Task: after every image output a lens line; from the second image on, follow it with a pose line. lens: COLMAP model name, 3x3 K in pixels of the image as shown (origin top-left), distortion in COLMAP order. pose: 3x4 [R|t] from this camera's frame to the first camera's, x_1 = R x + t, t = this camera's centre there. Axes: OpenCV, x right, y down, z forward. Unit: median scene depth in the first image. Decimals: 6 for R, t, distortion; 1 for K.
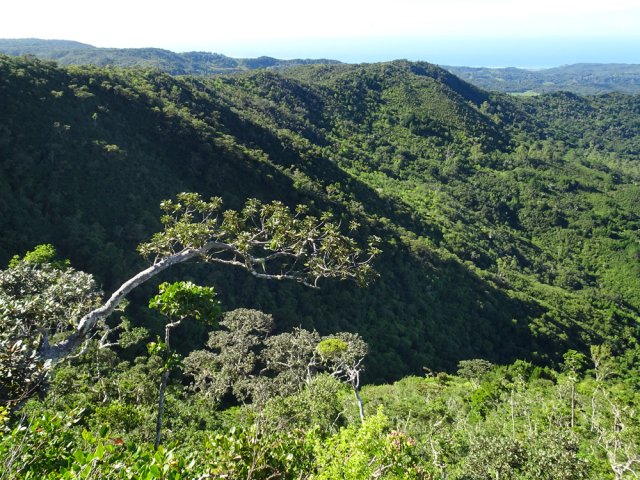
lens RADIAL K [[491.6, 0, 321.0], [0, 491.6, 238.6], [0, 0, 1]] dist [-0.002208, 0.002145]
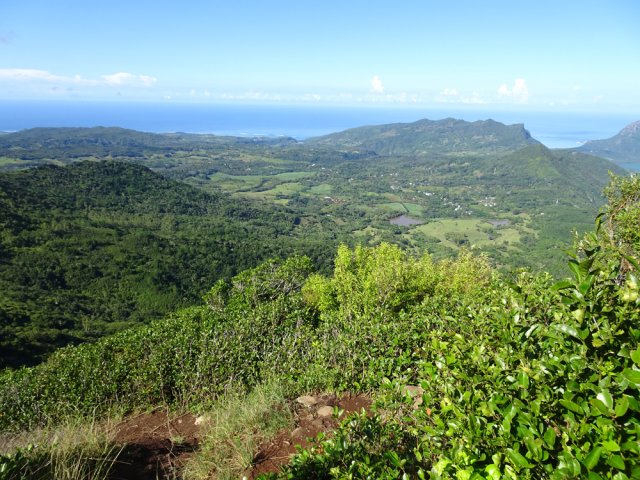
lens RADIAL K [[491.6, 0, 319.8], [0, 491.6, 238.3], [0, 0, 1]] dist [-0.002208, 0.002145]
pose [[0.494245, -0.246740, 0.833572, -0.309953], [0.260632, 0.956823, 0.128689, -0.138222], [-0.829333, 0.153652, 0.537213, -0.251250]]
